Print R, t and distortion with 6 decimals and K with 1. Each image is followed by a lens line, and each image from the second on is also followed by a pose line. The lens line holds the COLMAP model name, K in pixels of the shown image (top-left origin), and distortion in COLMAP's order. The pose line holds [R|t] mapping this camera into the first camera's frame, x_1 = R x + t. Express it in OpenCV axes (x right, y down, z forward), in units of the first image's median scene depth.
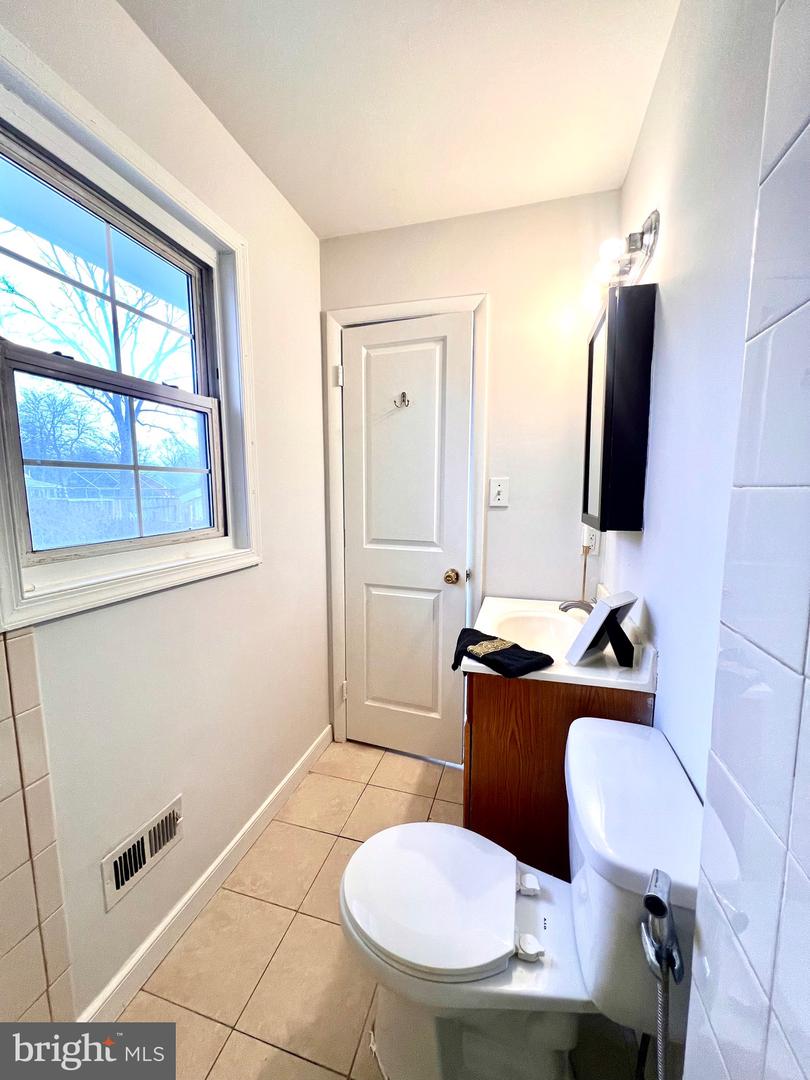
lens RADIAL K [[430.8, 0, 403.6], [0, 430.8, 537.6], [0, 0, 1]] dist [-0.001957, 0.000044]
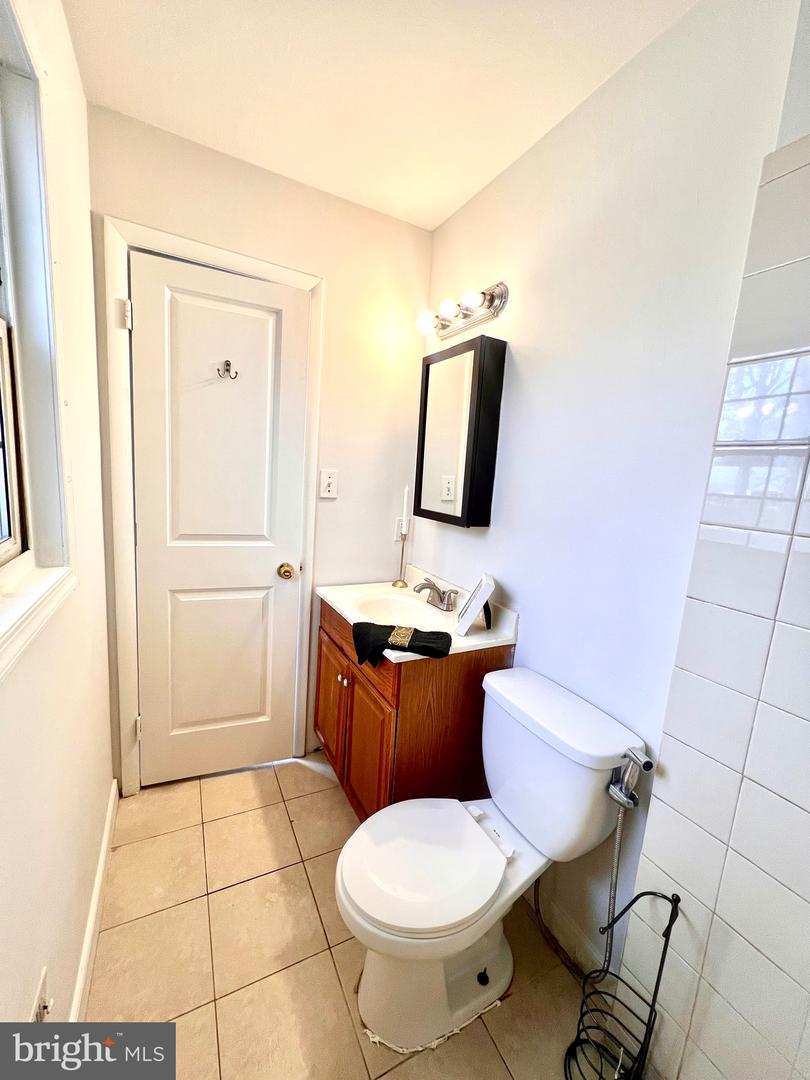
lens RADIAL K [[430.8, 0, 403.6], [0, 430.8, 537.6], [0, 0, 1]] dist [-0.001957, 0.000044]
pose [[0.721176, -0.053847, 0.690656, -0.352778], [0.006880, 0.997482, 0.070585, -0.048412], [-0.692718, -0.046153, 0.719731, 0.137592]]
